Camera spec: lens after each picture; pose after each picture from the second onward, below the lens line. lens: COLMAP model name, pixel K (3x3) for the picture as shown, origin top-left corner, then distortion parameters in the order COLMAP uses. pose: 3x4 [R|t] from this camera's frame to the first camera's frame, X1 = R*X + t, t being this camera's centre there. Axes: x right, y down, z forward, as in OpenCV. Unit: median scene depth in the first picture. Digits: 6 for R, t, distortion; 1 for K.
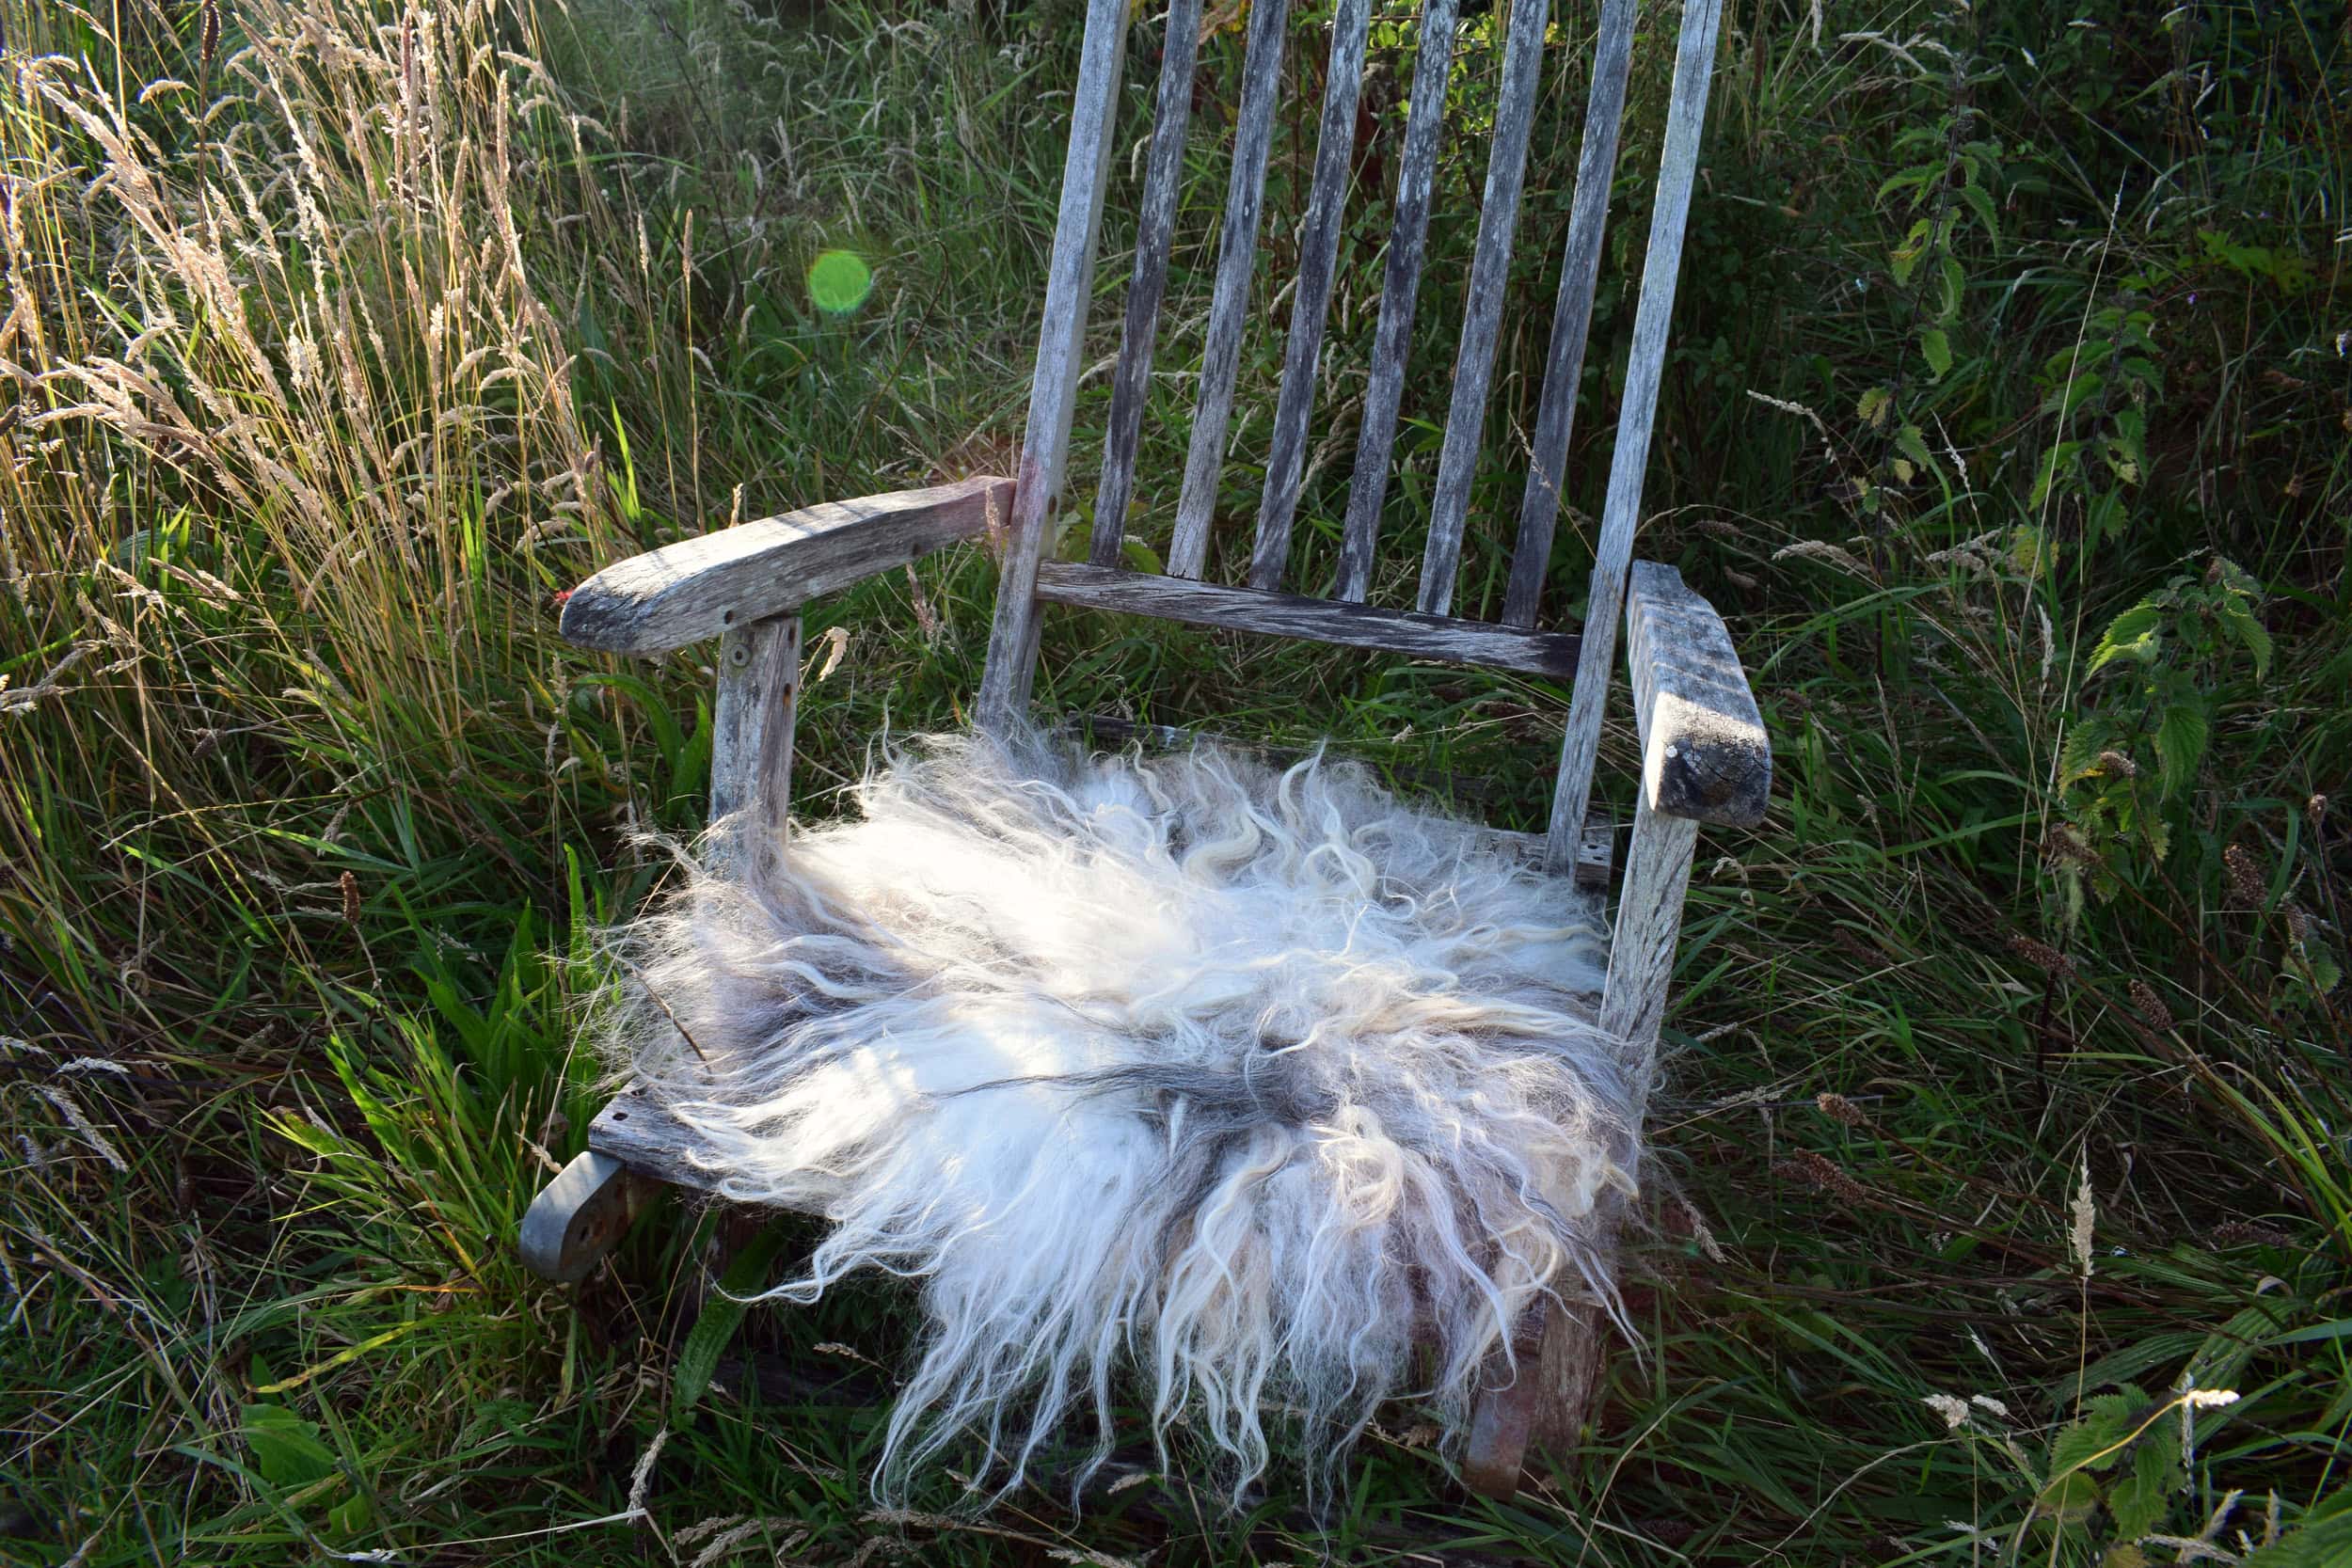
lens RADIAL K [[1812.0, 0, 1173.5], [0, 1812.0, 780.7], [0, 0, 1]] dist [-0.102598, 0.018296]
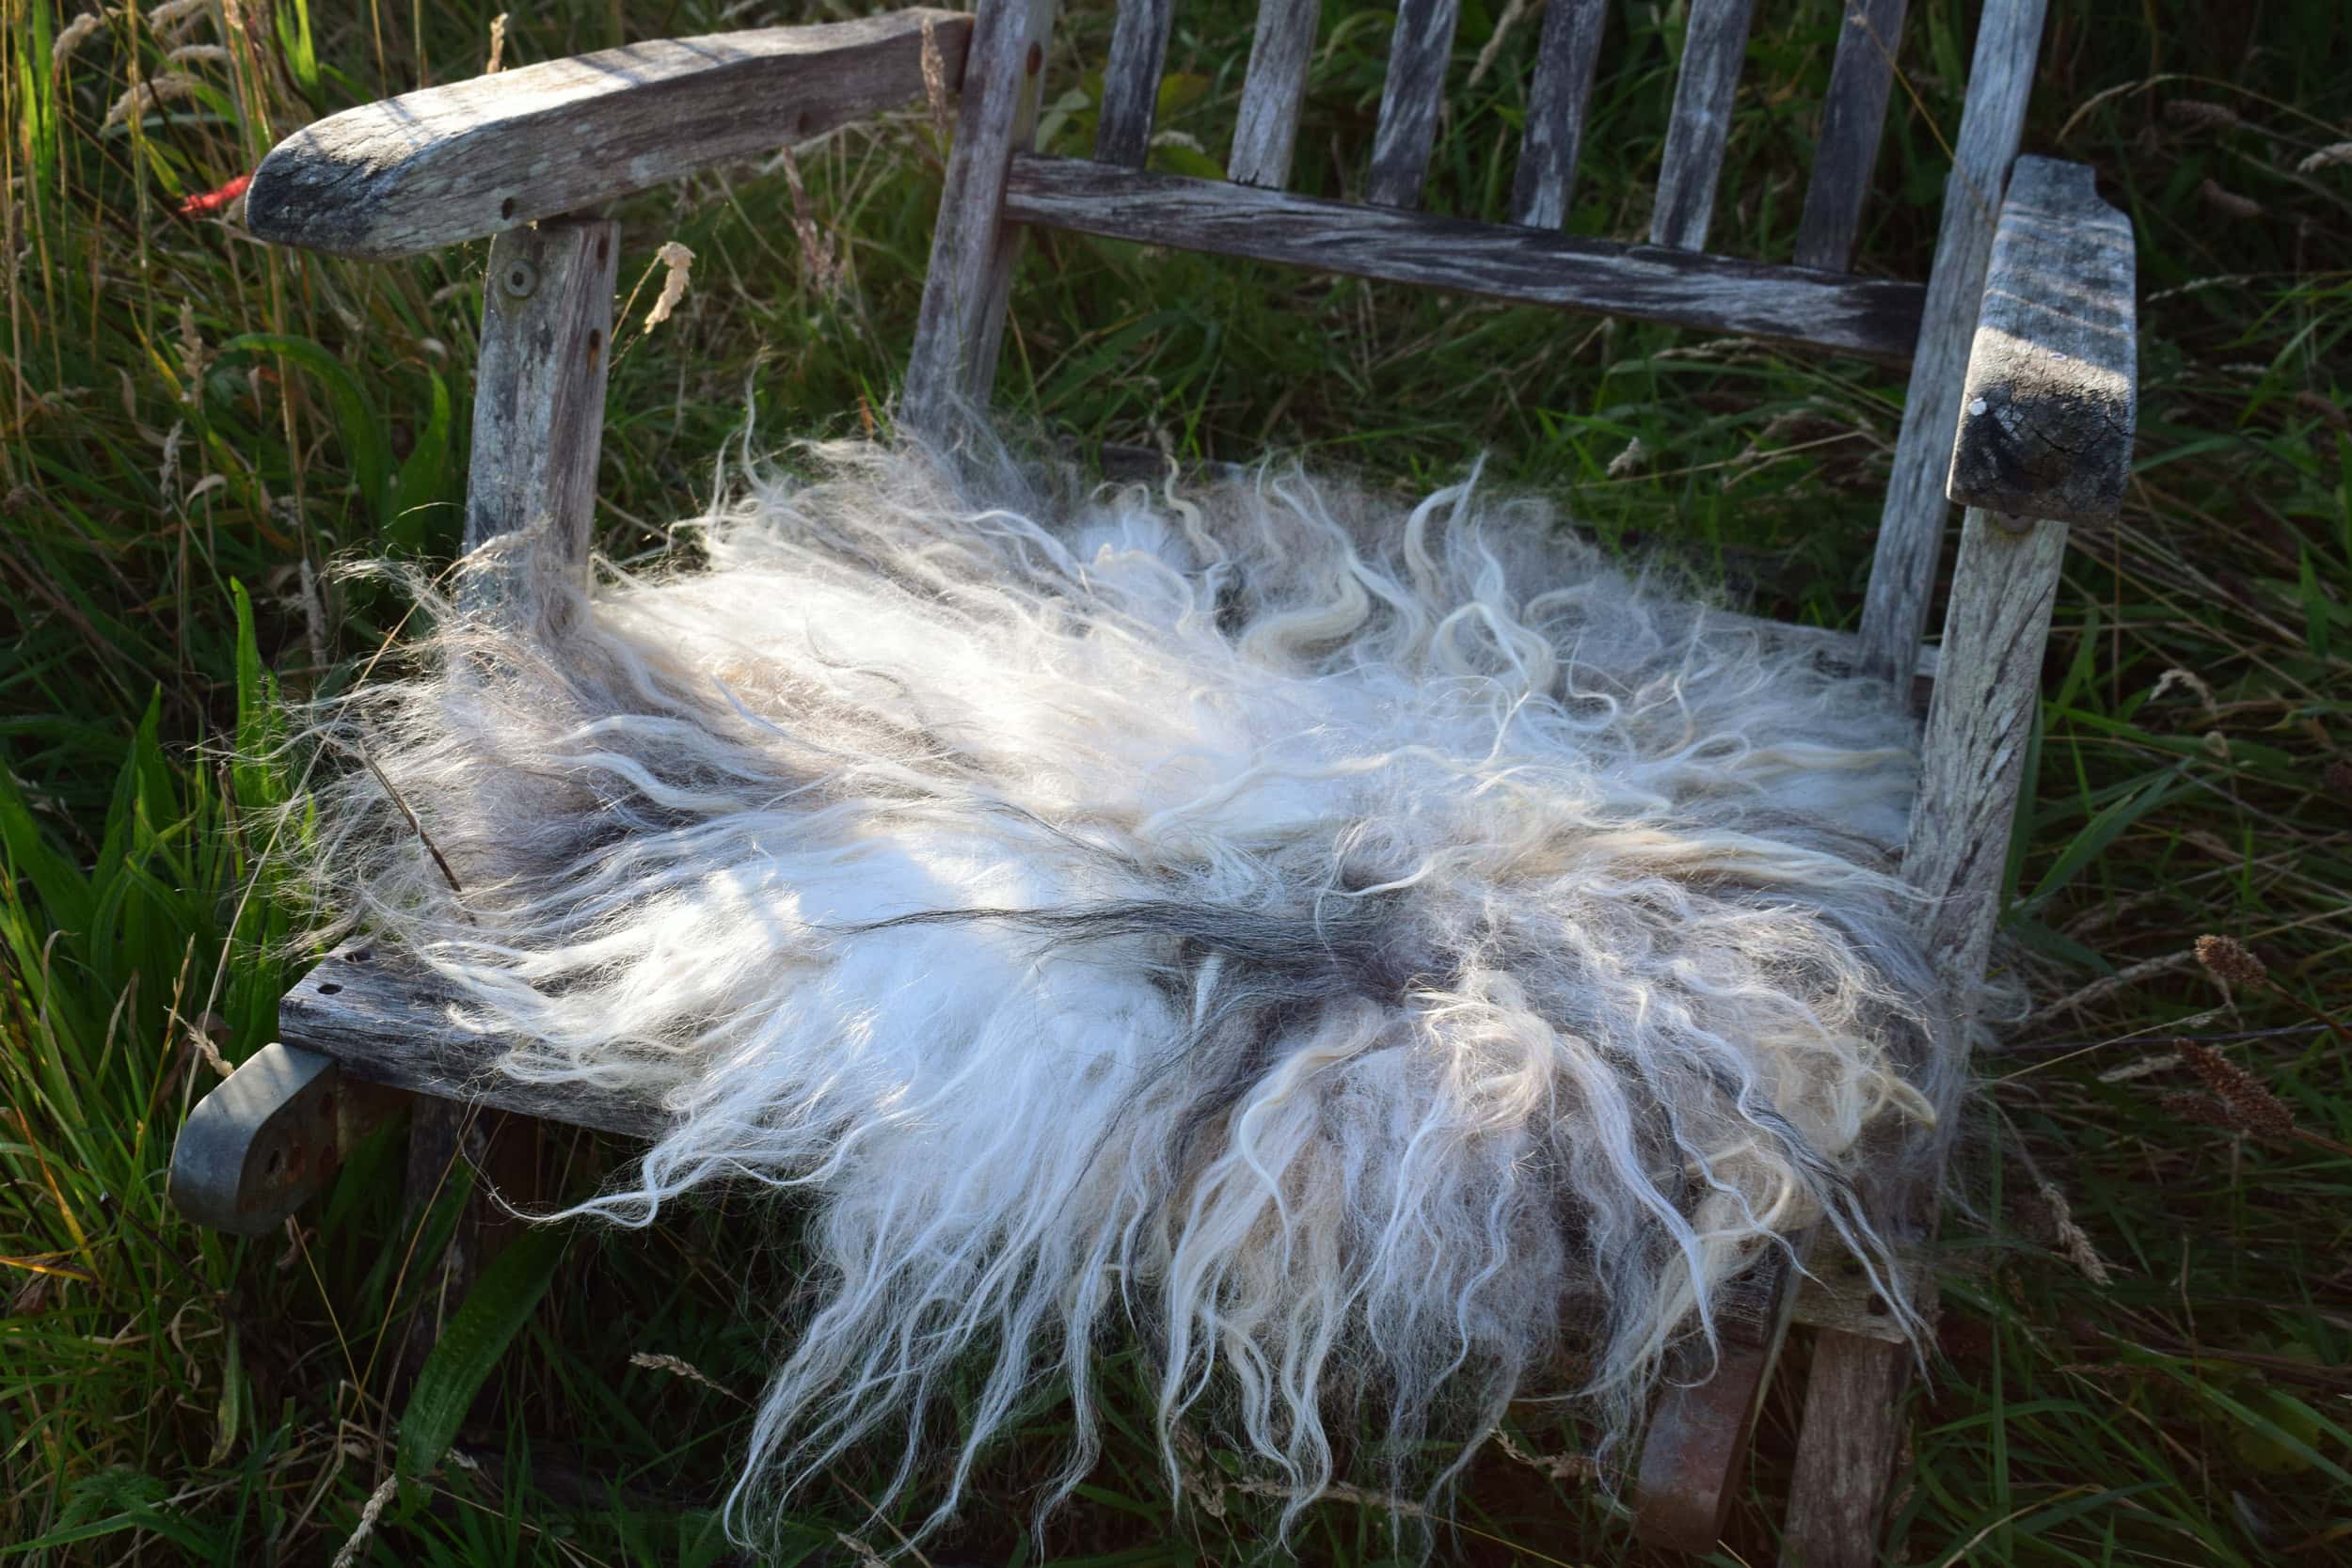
lens RADIAL K [[3728.7, 0, 1177.4], [0, 3728.7, 776.2], [0, 0, 1]] dist [-0.023795, 0.000000]
pose [[0.999415, 0.015607, -0.030421, 0.023865], [-0.015152, 0.999770, 0.015145, 0.073708], [0.030650, -0.014675, 0.999422, -0.254175]]
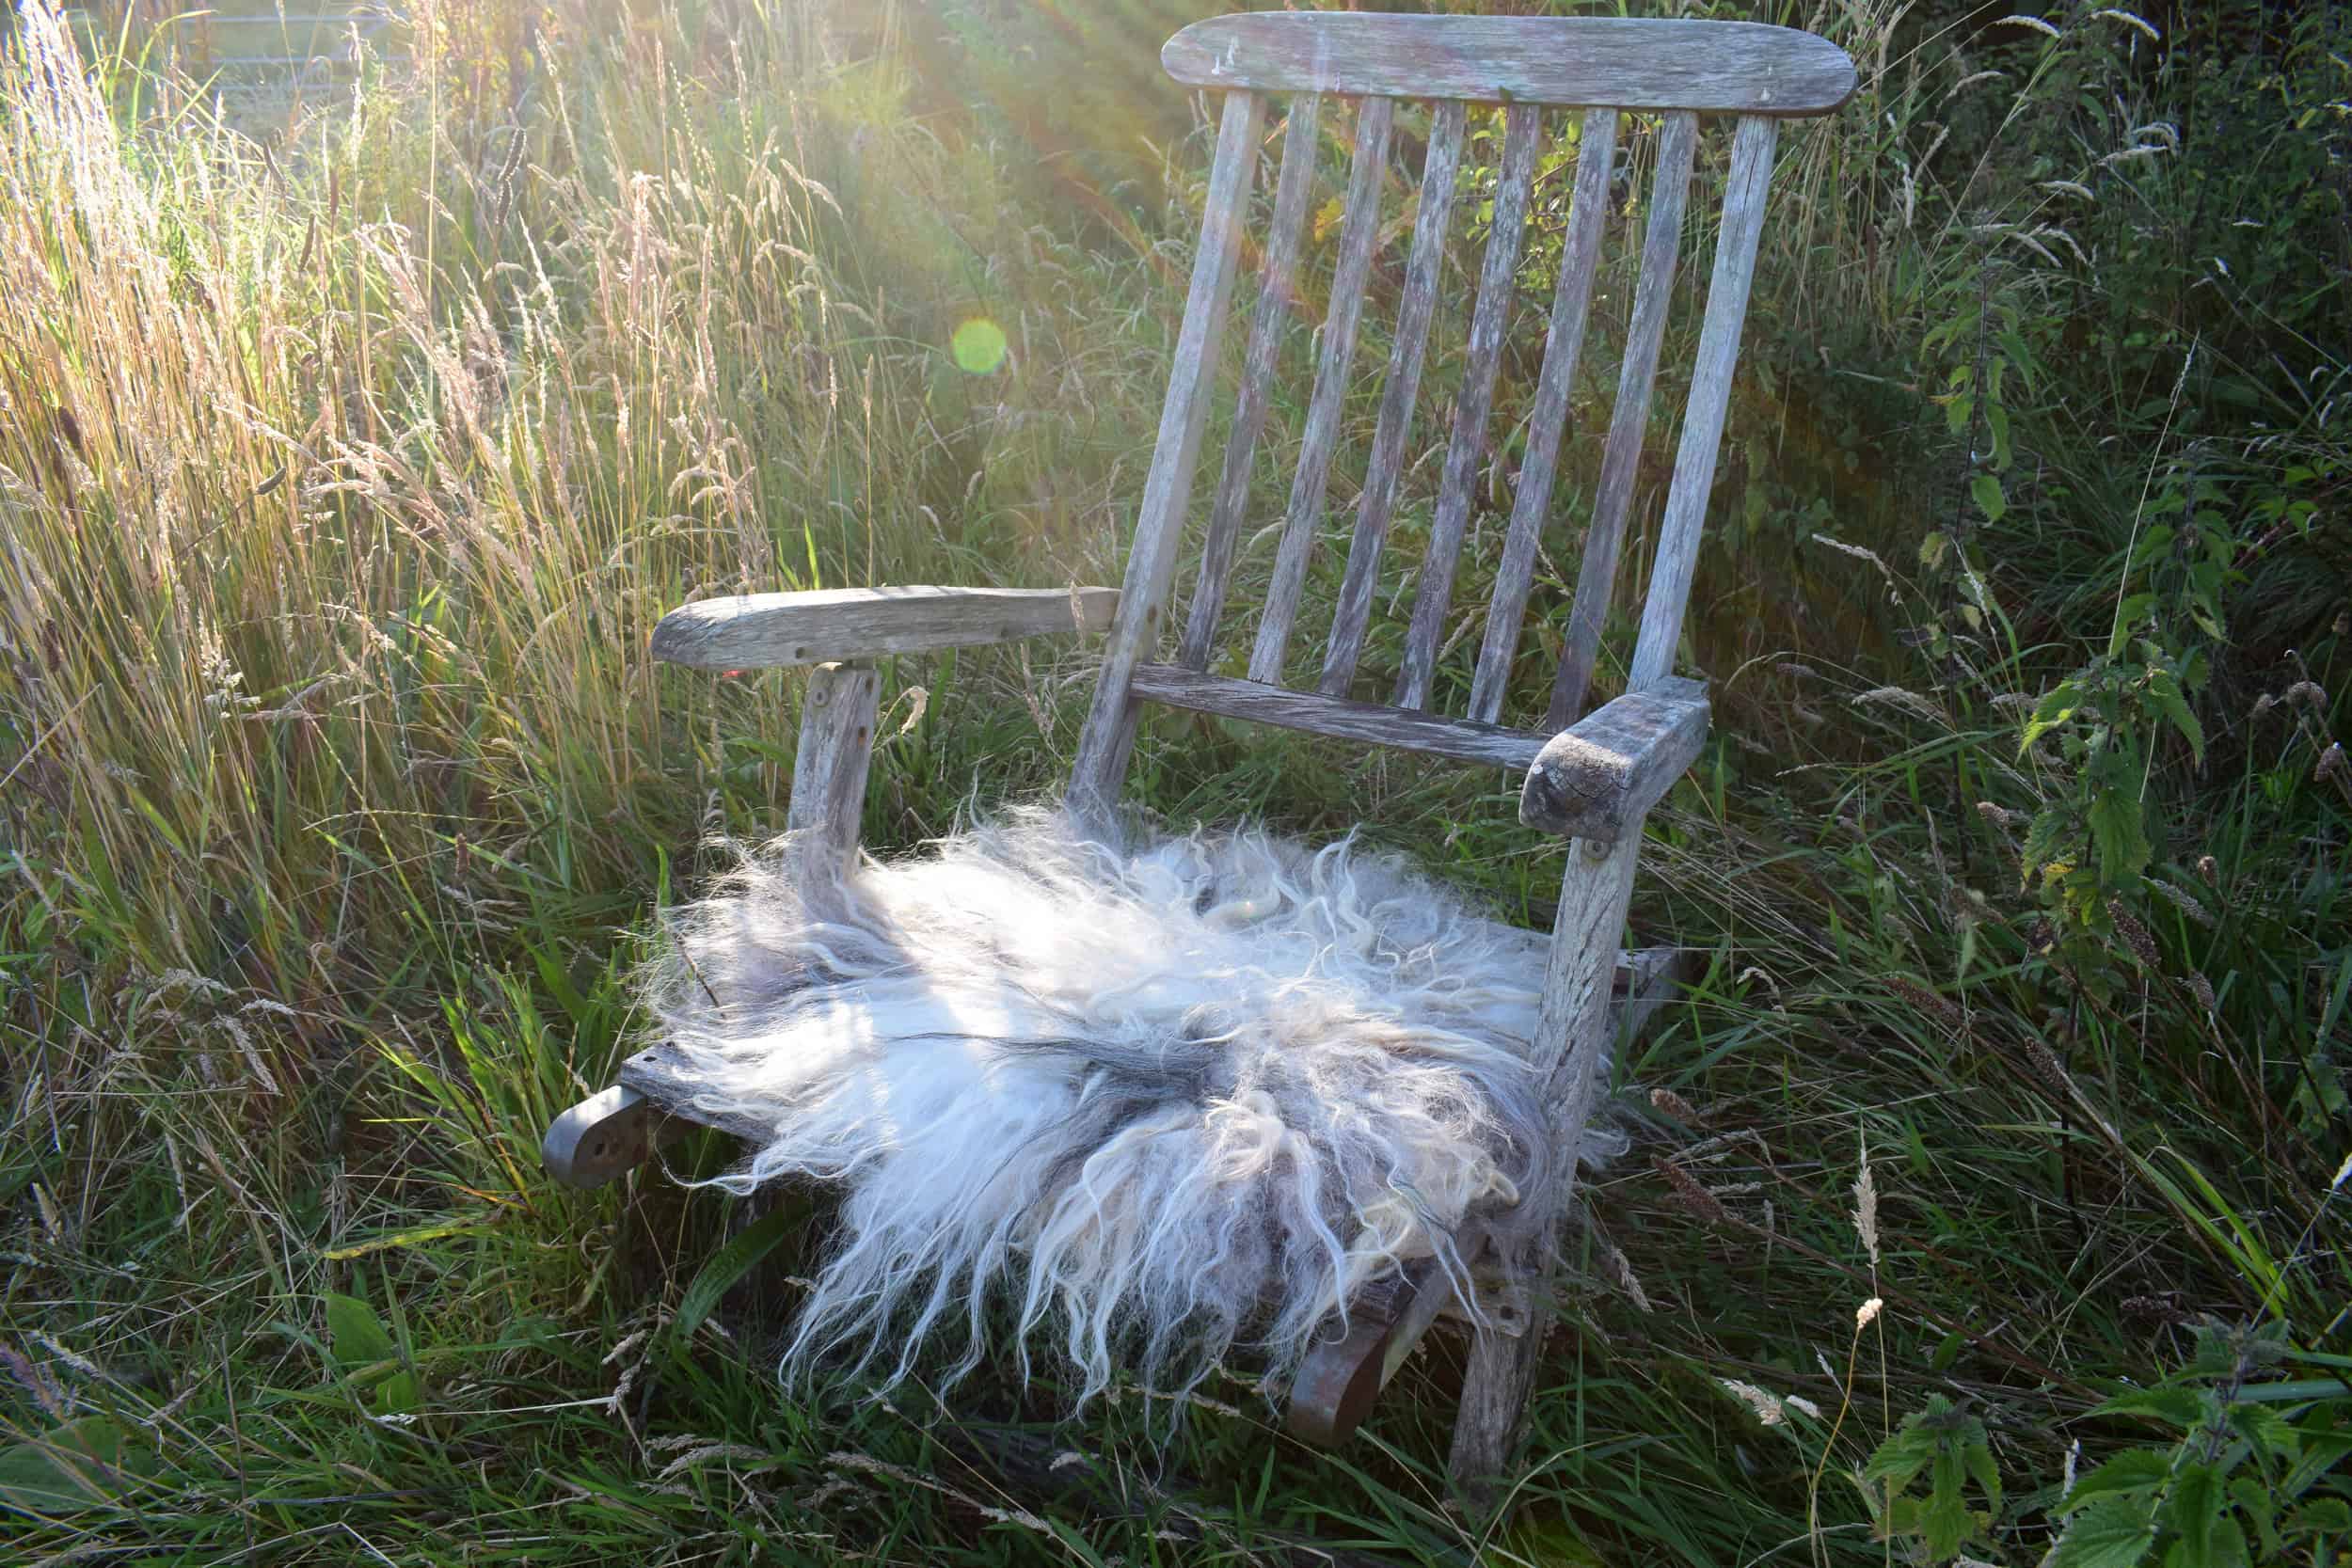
lens RADIAL K [[1812.0, 0, 1182.2], [0, 1812.0, 786.7], [0, 0, 1]] dist [-0.102598, 0.018296]
pose [[0.981283, 0.055659, -0.184350, 0.196034], [-0.079870, 0.988730, -0.126626, 0.110841], [0.175224, 0.138980, 0.974670, -0.082052]]
